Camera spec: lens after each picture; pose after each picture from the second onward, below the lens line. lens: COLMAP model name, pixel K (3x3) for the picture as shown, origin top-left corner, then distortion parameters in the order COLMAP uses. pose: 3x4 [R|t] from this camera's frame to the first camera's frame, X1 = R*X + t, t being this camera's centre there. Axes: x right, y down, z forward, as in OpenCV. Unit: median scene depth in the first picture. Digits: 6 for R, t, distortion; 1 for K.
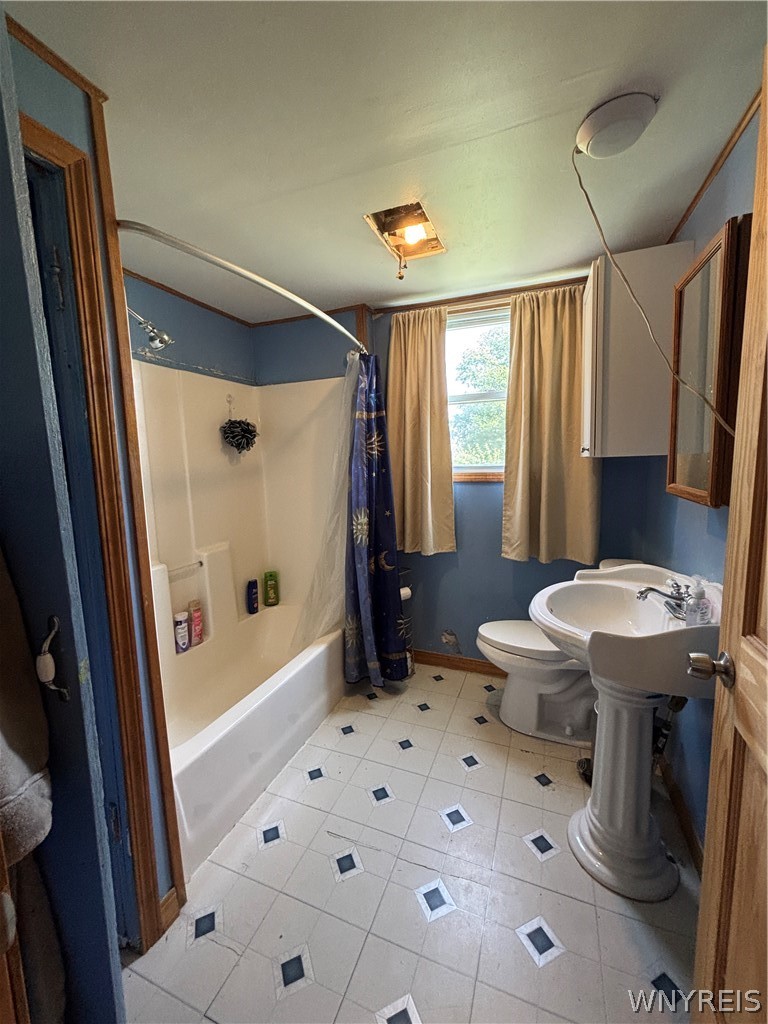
lens RADIAL K [[413.7, 0, 386.7], [0, 413.7, 506.8], [0, 0, 1]] dist [-0.010478, 0.007741]
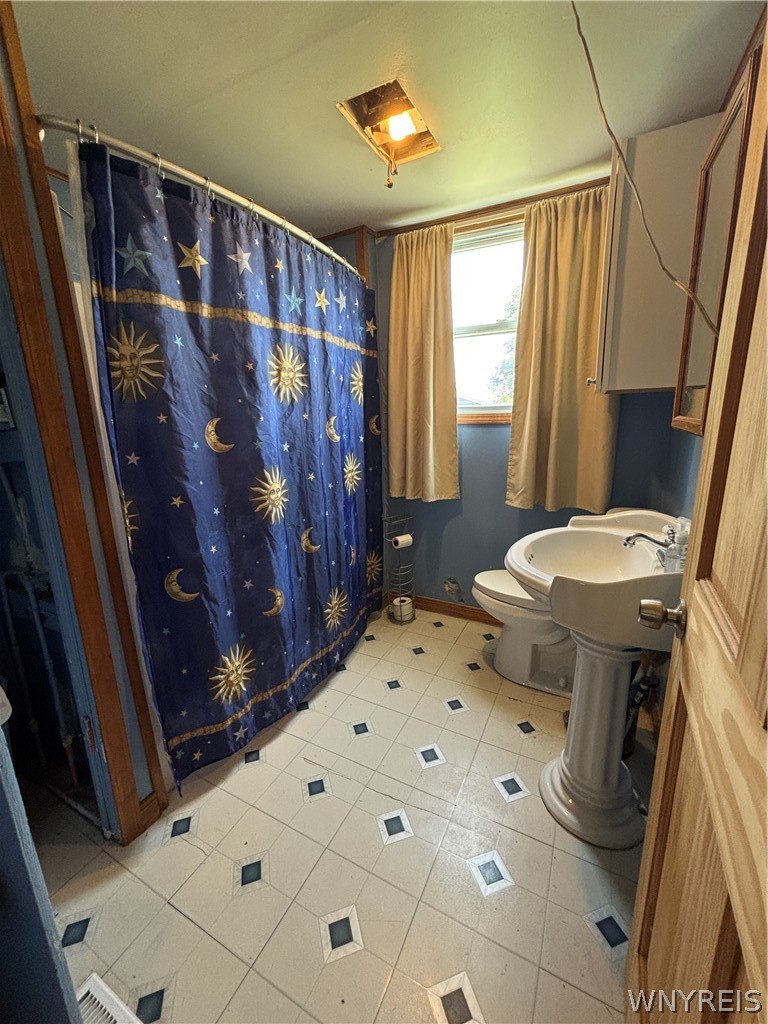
lens RADIAL K [[413.7, 0, 386.7], [0, 413.7, 506.8], [0, 0, 1]] dist [-0.010478, 0.007741]
pose [[0.995125, 0.021396, -0.096274, 0.123602], [-0.010525, 0.993648, 0.112042, 0.030343], [0.098060, -0.110482, 0.989029, 0.047306]]
